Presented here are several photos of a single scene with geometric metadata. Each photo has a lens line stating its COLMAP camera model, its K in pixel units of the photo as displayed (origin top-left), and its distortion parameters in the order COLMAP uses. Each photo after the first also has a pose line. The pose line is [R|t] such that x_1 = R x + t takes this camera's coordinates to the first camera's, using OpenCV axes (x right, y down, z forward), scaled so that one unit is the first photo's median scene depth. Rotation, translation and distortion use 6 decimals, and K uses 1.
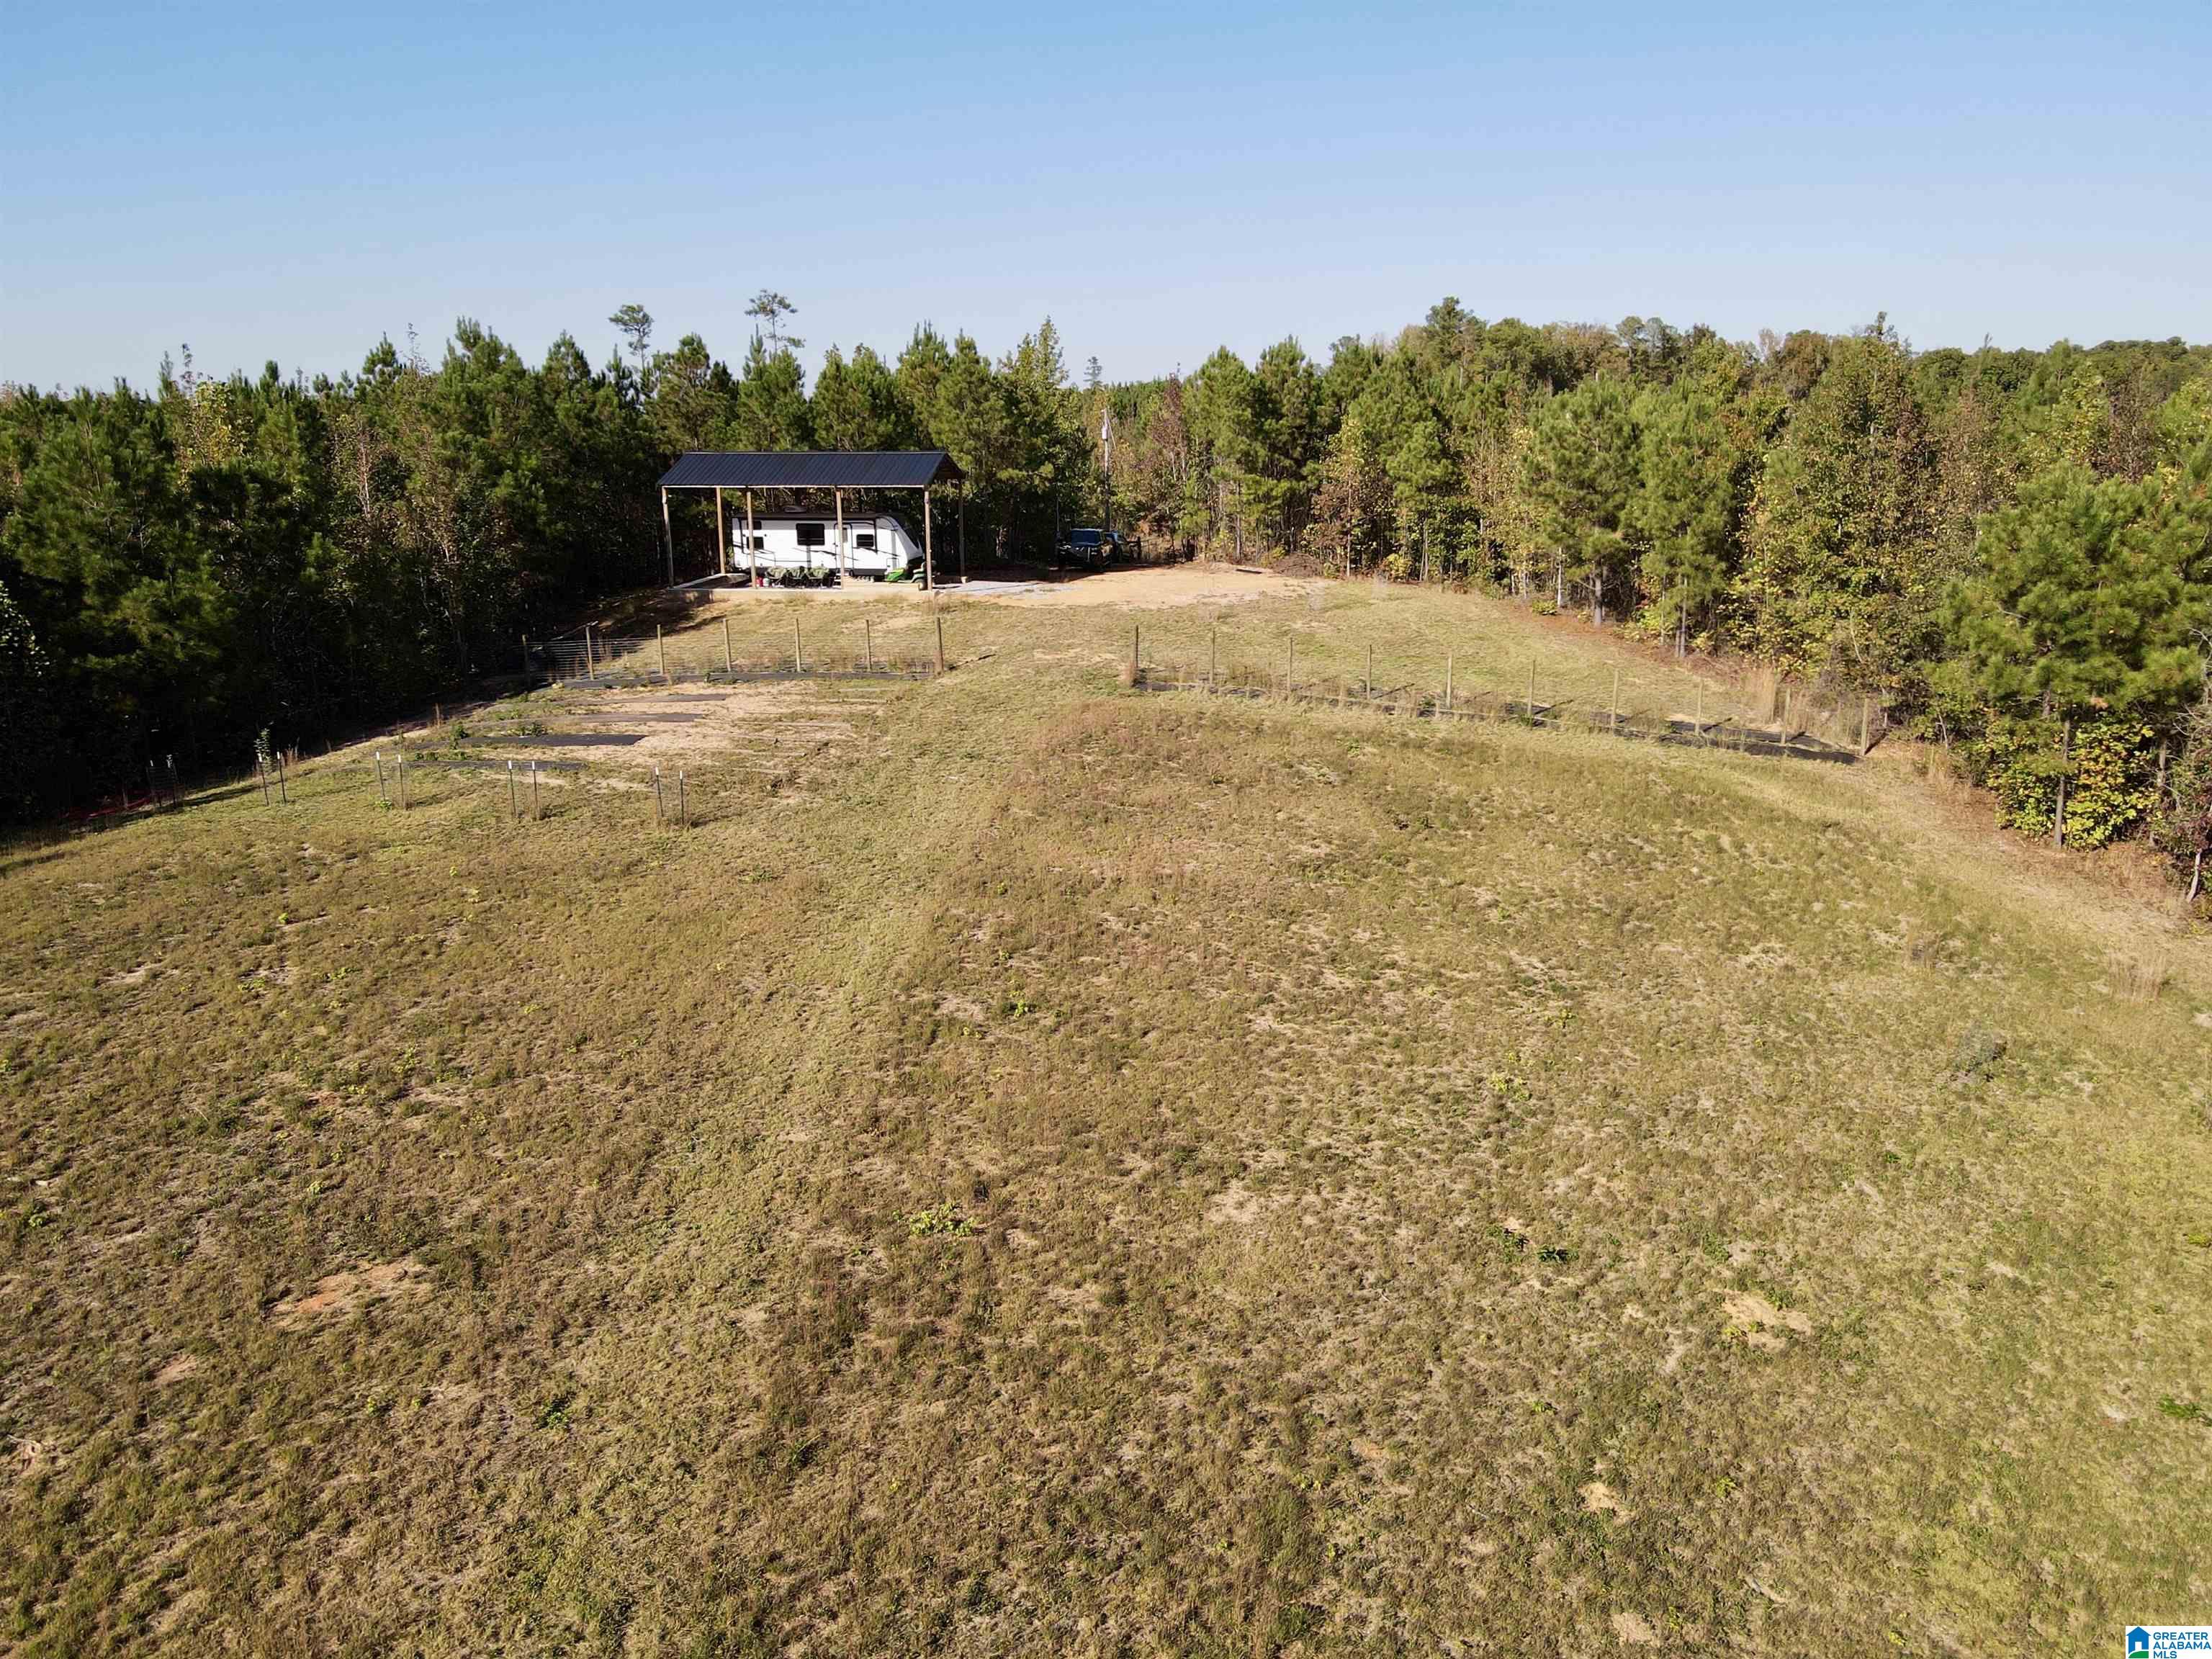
lens RADIAL K [[1572.1, 0, 1106.0], [0, 1572.1, 829.5], [0, 0, 1]] dist [0.028013, 0.005042]
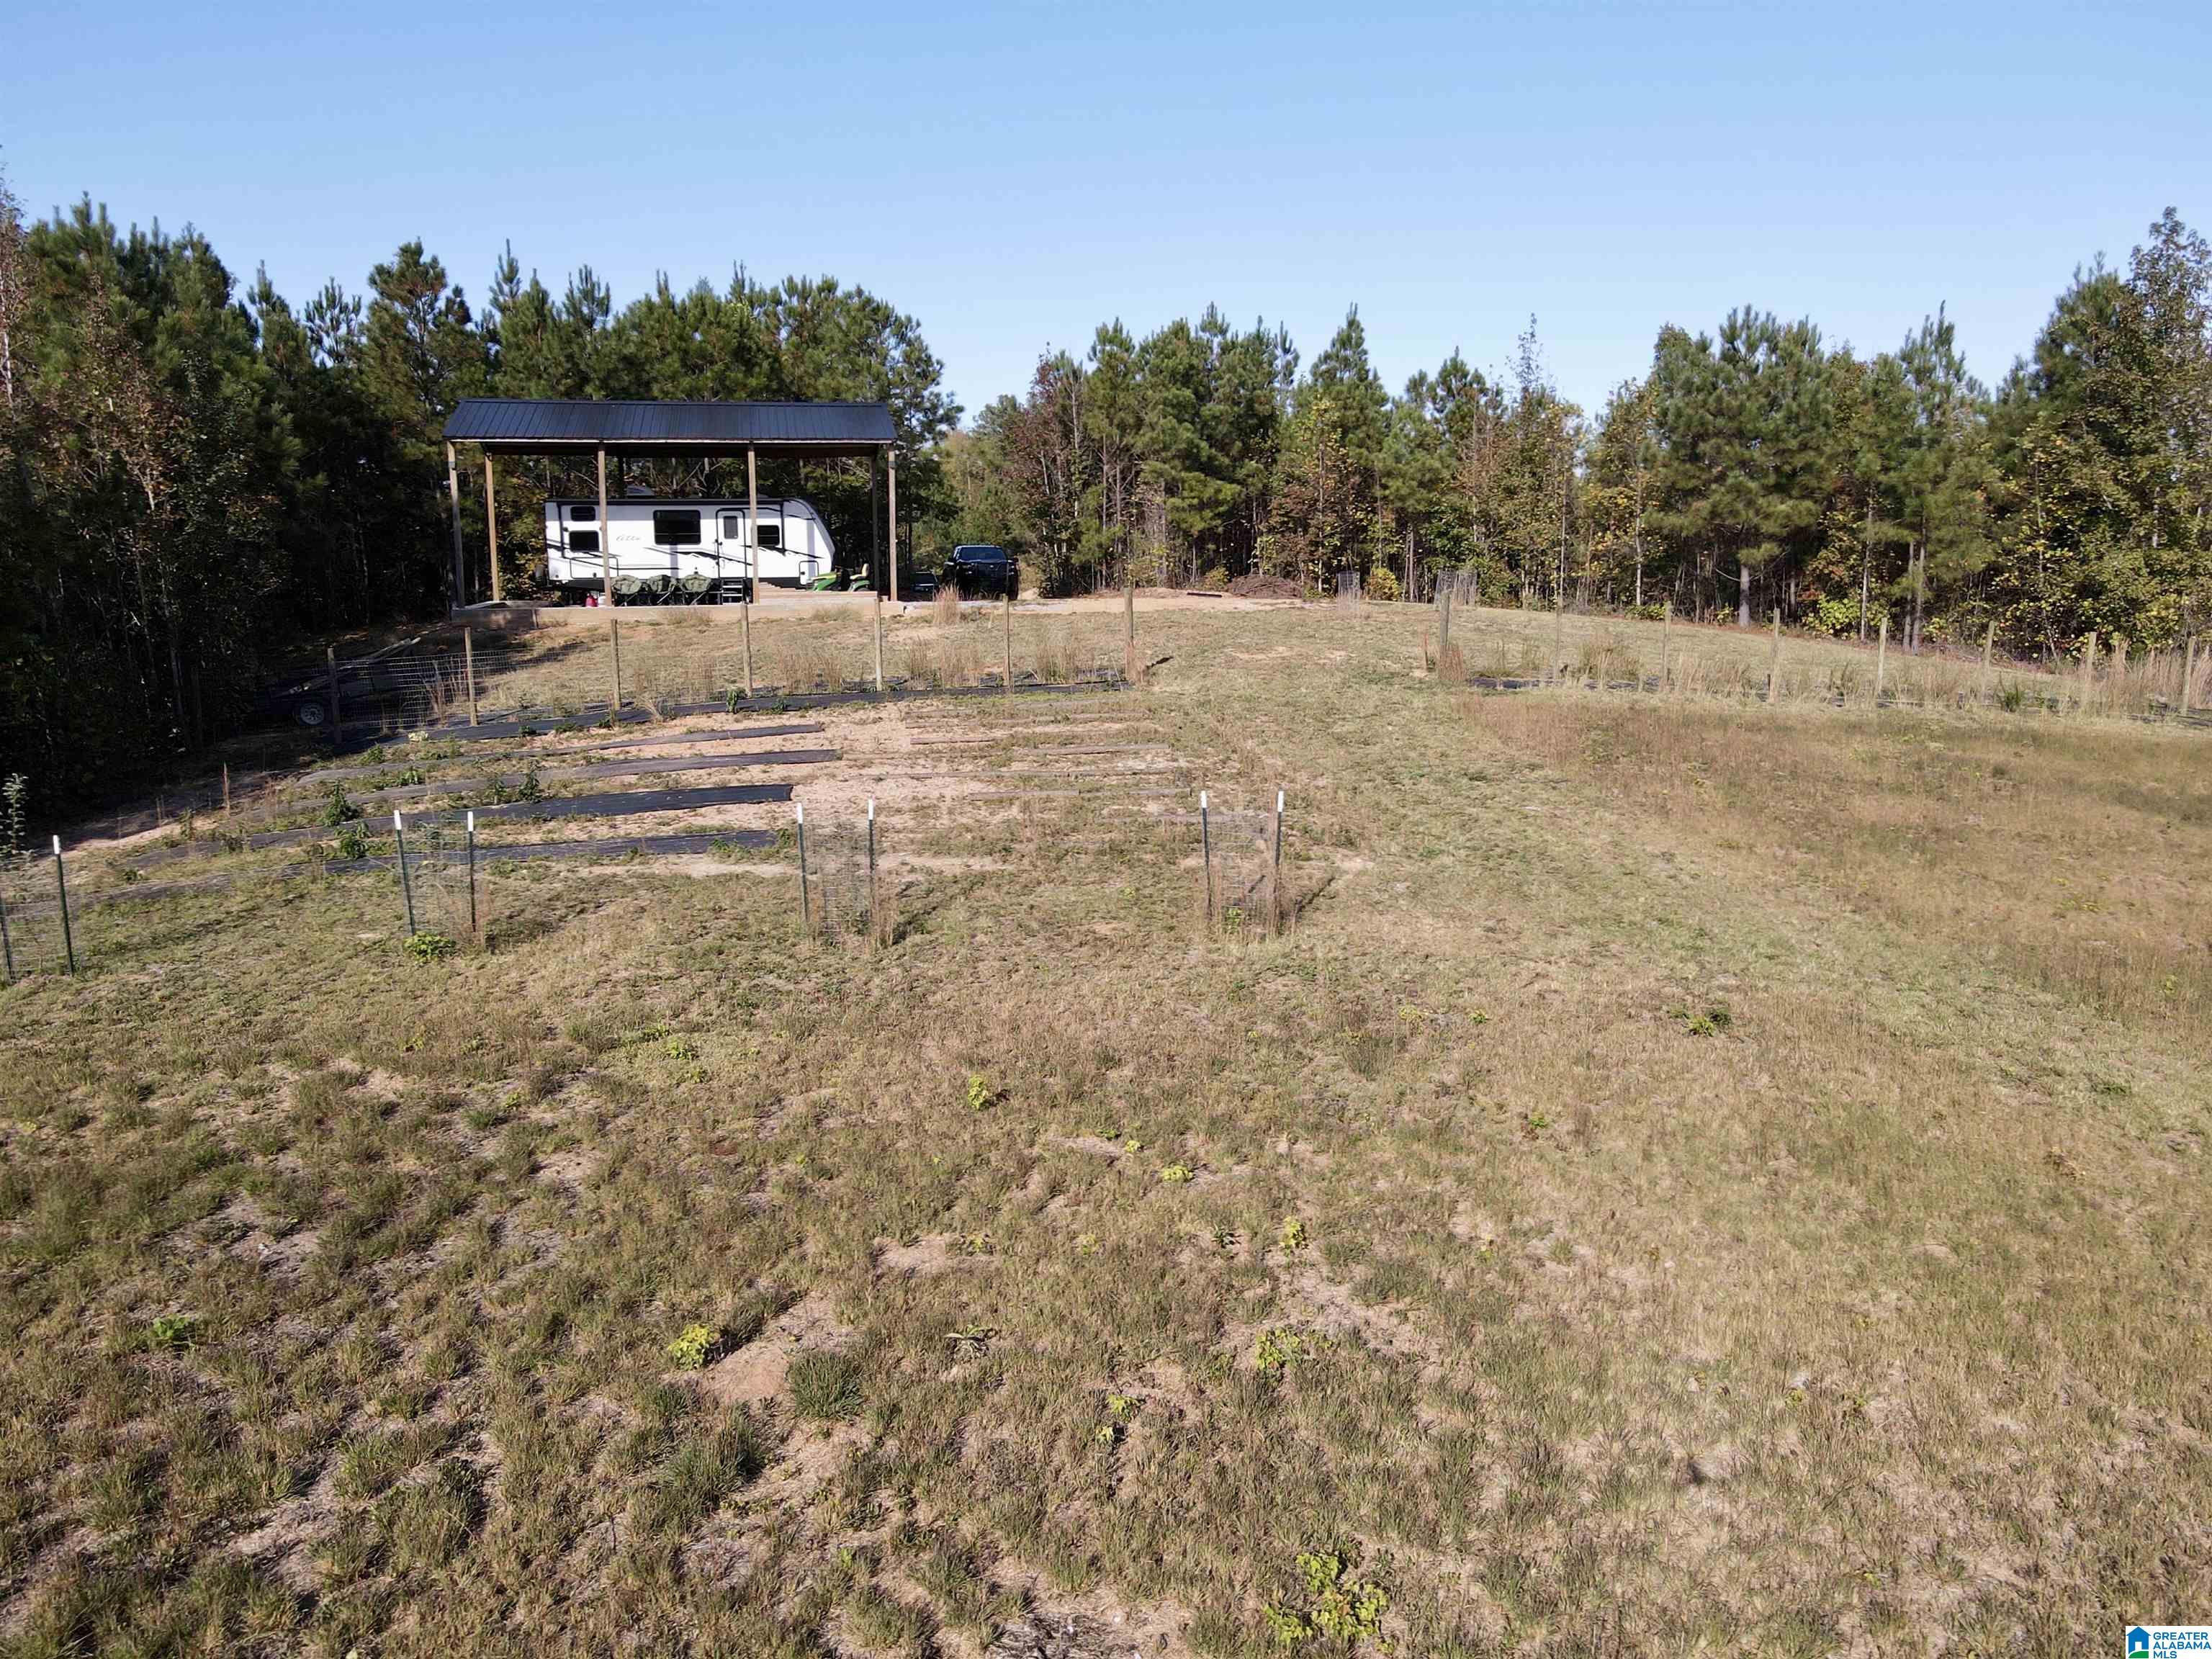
lens RADIAL K [[1572.1, 0, 1106.0], [0, 1572.1, 829.5], [0, 0, 1]] dist [0.028013, 0.005042]
pose [[0.937722, -0.064164, 0.341408, -0.535170], [0.092266, 0.993498, -0.066703, -0.005578], [-0.334908, 0.094050, 0.937545, 0.718652]]
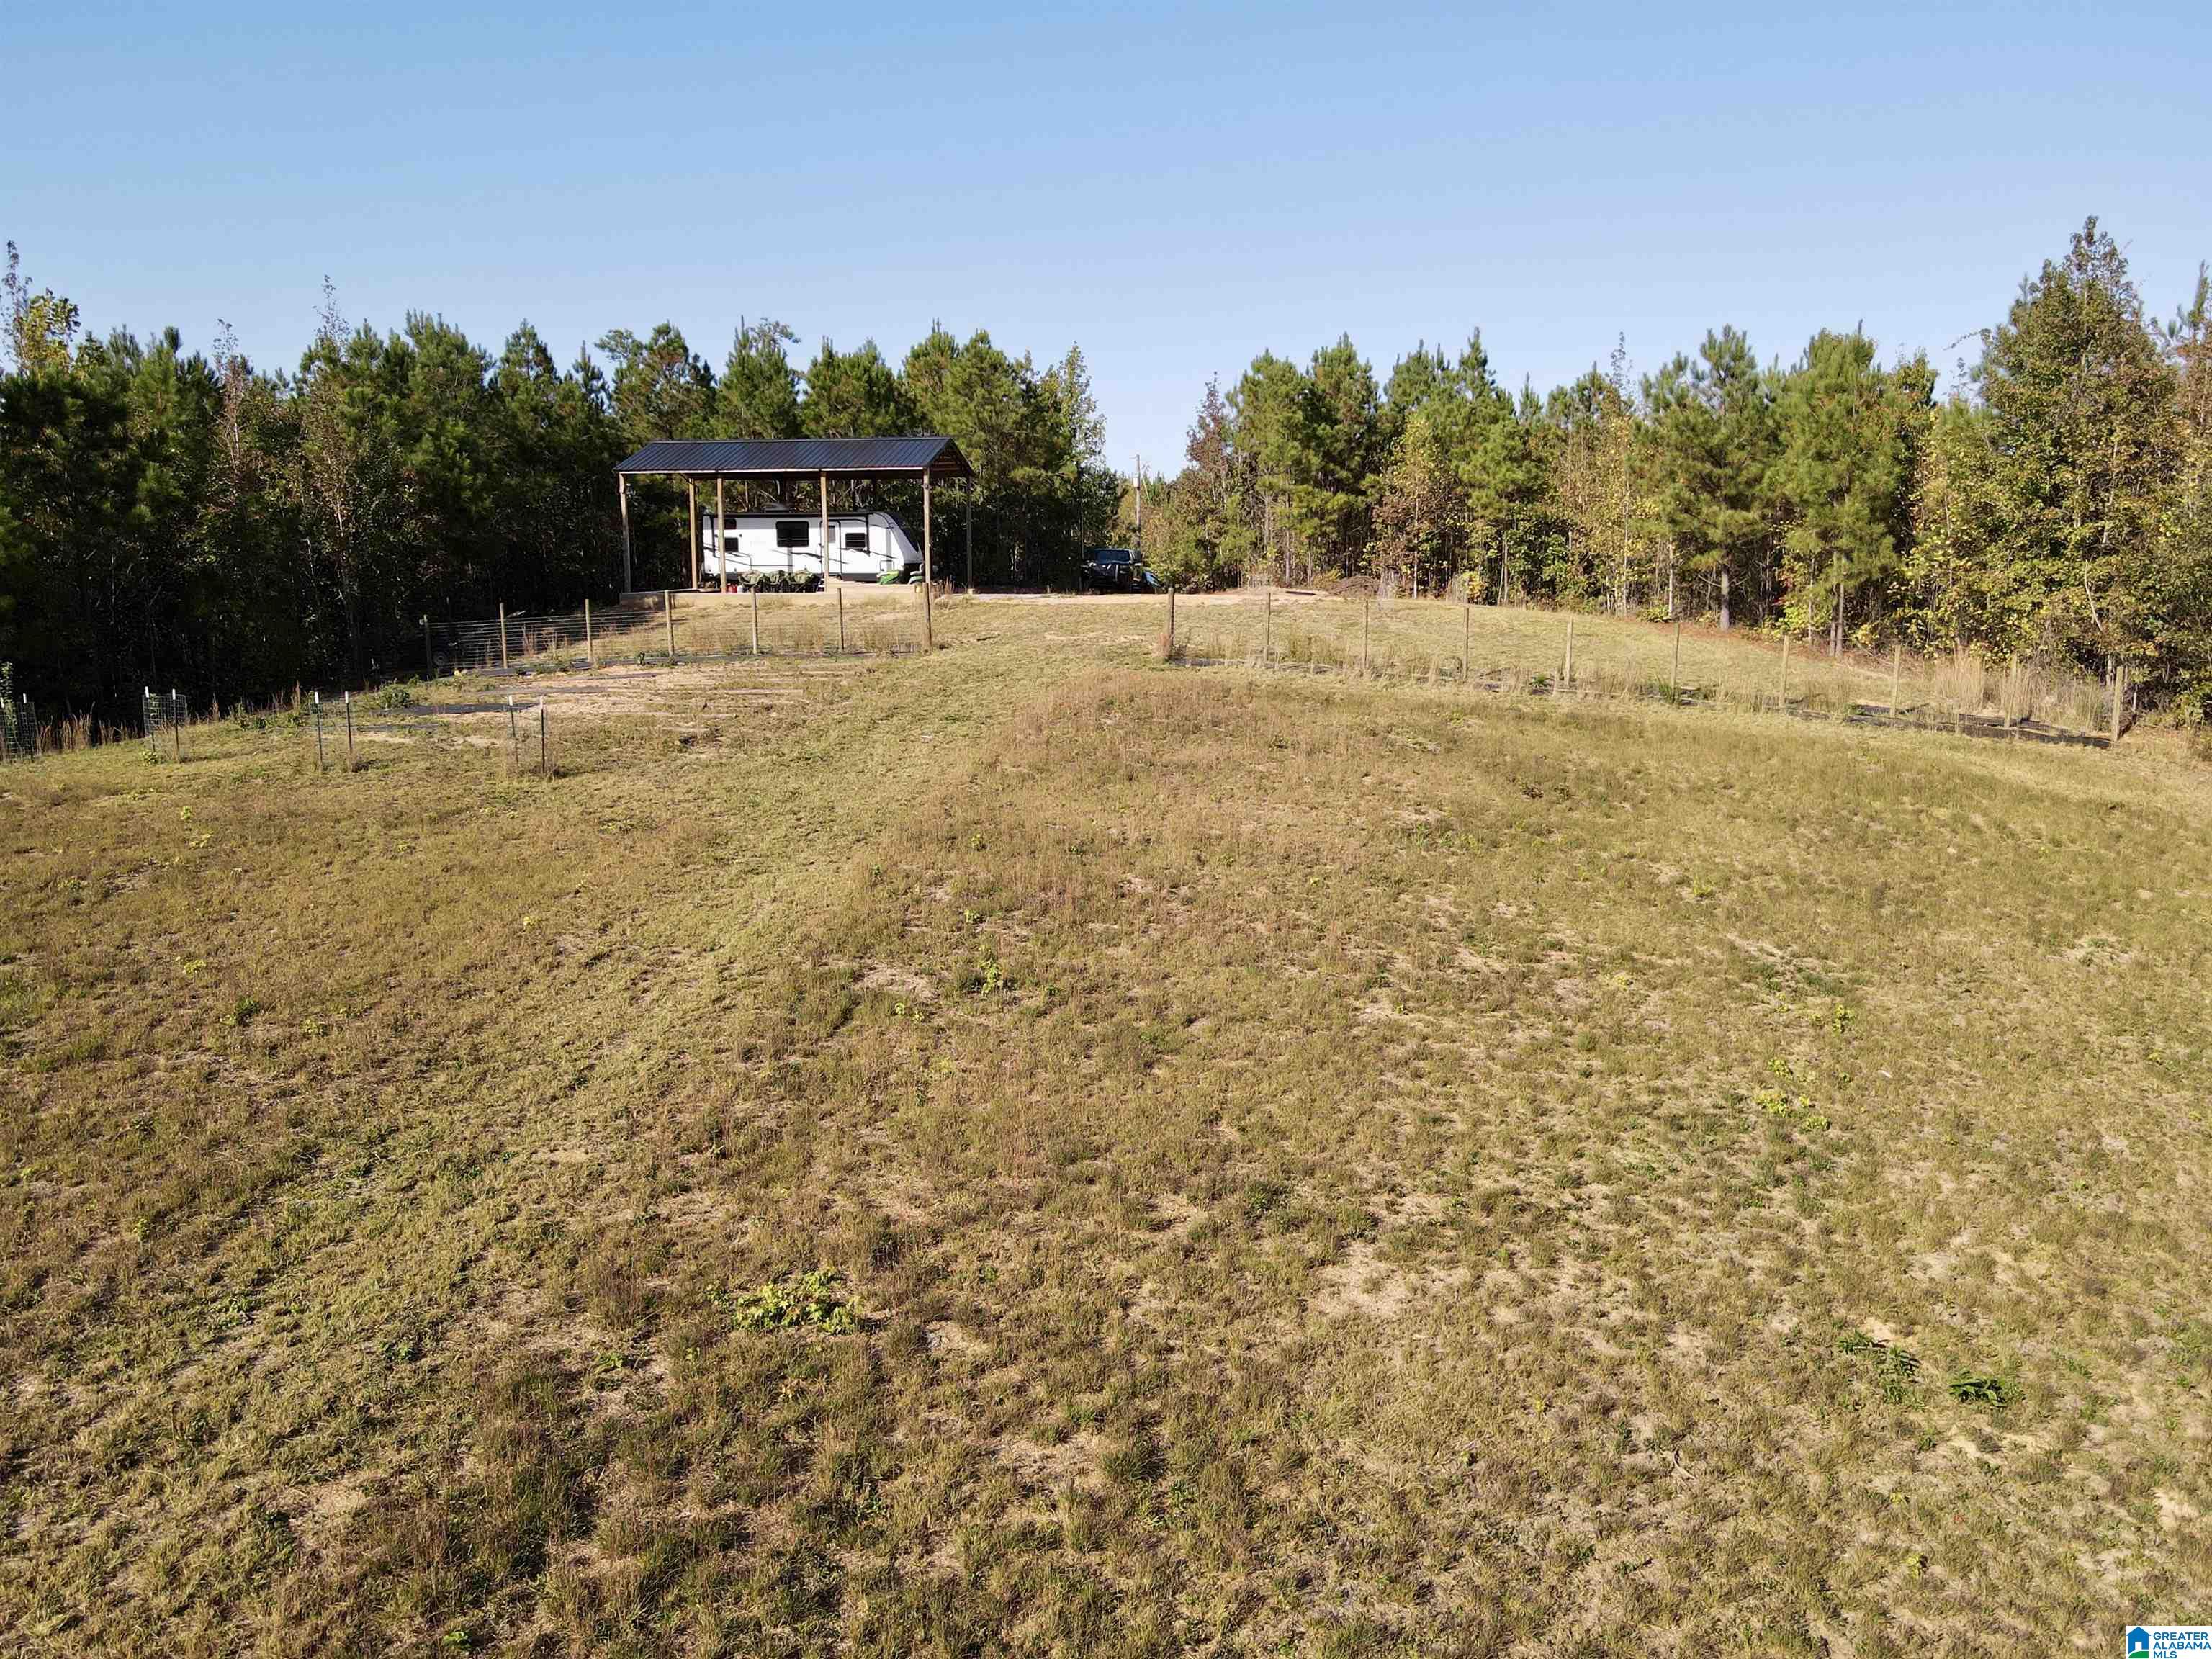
lens RADIAL K [[1574.7, 0, 1113.9], [0, 1574.7, 833.5], [0, 0, 1]] dist [0.031197, -0.002699]
pose [[0.999885, 0.006214, -0.013850, 0.002578], [-0.007322, 0.996651, -0.081446, 0.095183], [0.013298, 0.081538, 0.996582, 0.330659]]
